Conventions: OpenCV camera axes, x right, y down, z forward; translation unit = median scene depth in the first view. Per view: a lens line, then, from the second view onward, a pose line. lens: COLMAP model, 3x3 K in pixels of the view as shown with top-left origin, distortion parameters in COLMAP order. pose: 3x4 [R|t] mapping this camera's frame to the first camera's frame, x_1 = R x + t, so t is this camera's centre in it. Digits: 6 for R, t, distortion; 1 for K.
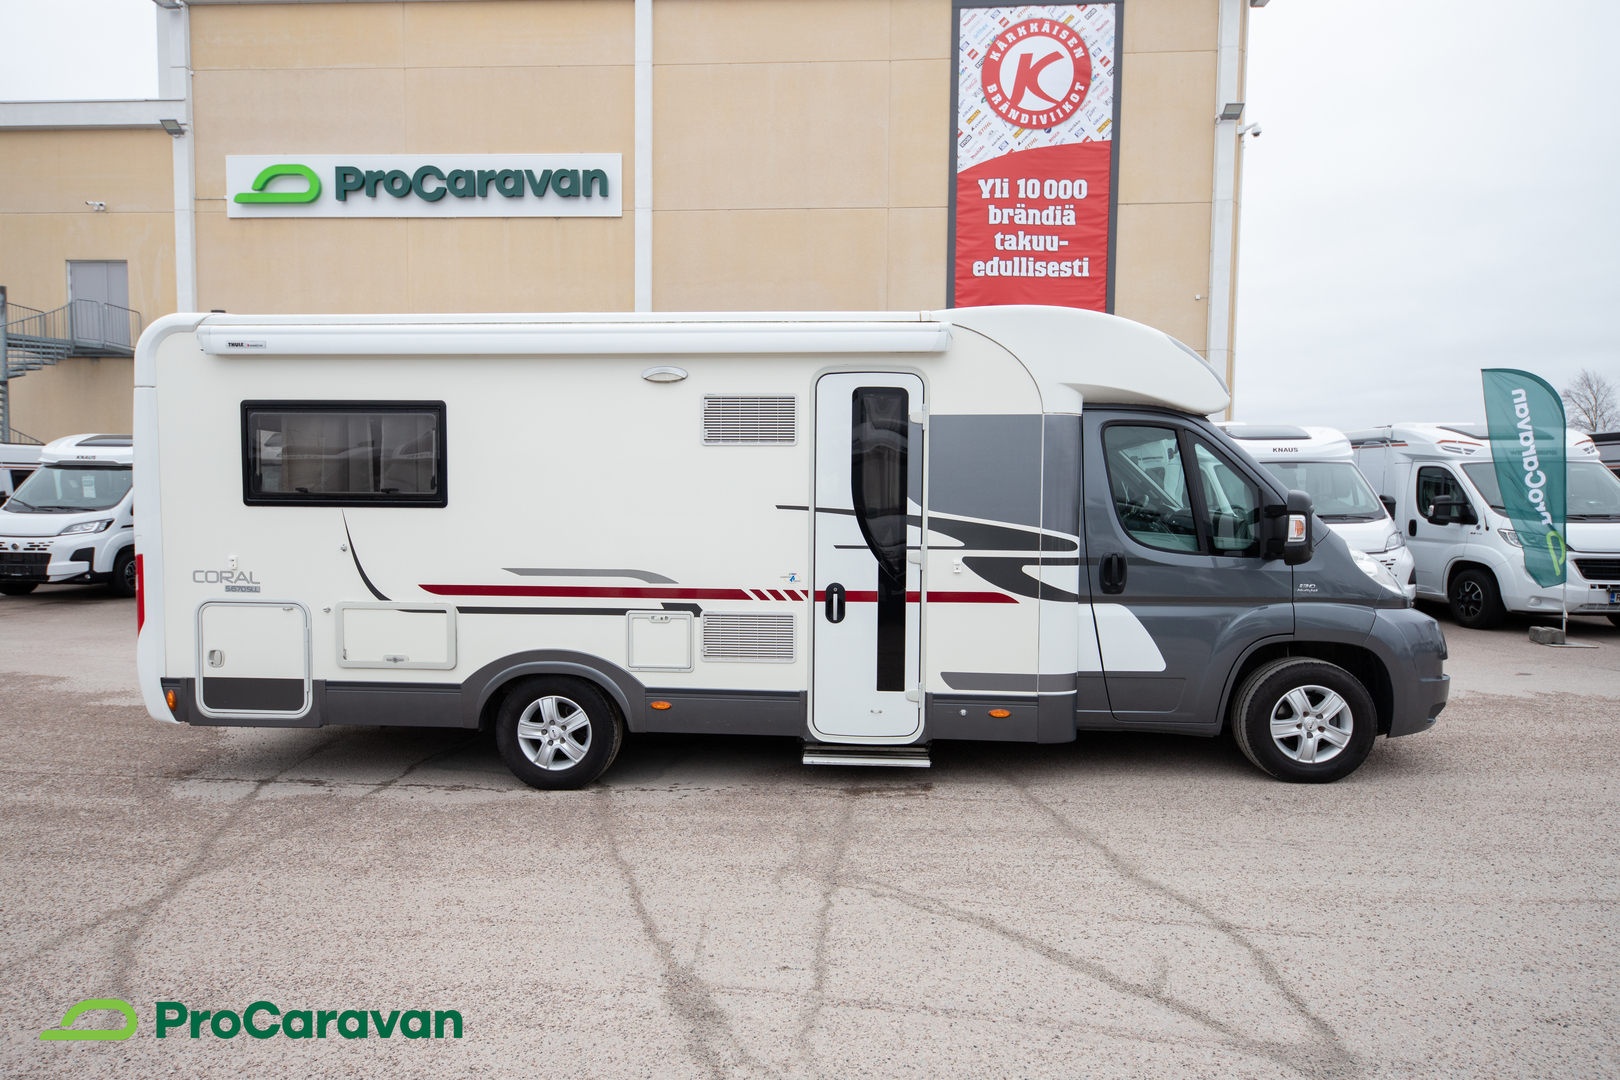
lens RADIAL K [[791.1, 0, 810.0], [0, 791.1, 540.0], [0, 0, 1]] dist [0.012827, -0.000076]
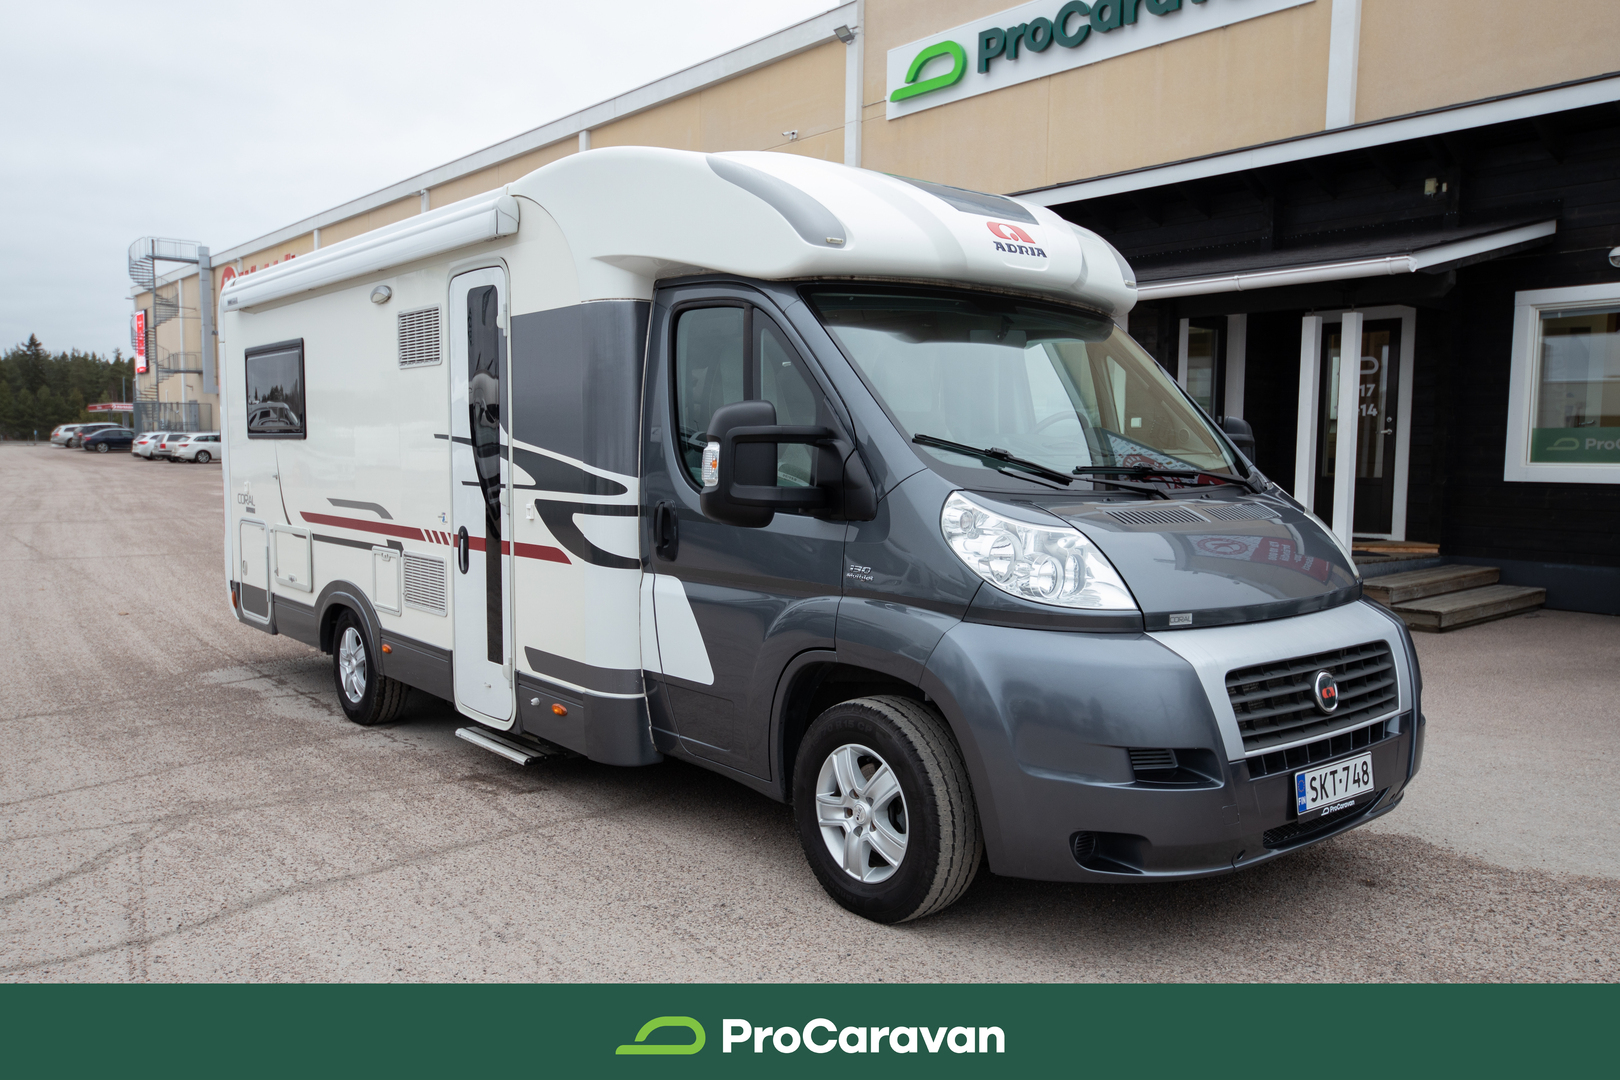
lens RADIAL K [[1106.9, 0, 810.8], [0, 1106.9, 514.8], [0, 0, 1]] dist [0.008841, 0.002456]
pose [[0.733840, 0.040388, -0.678120, 1.104220], [-0.024600, 0.999156, 0.032887, -0.005330], [0.678876, -0.007452, 0.734215, 0.389798]]
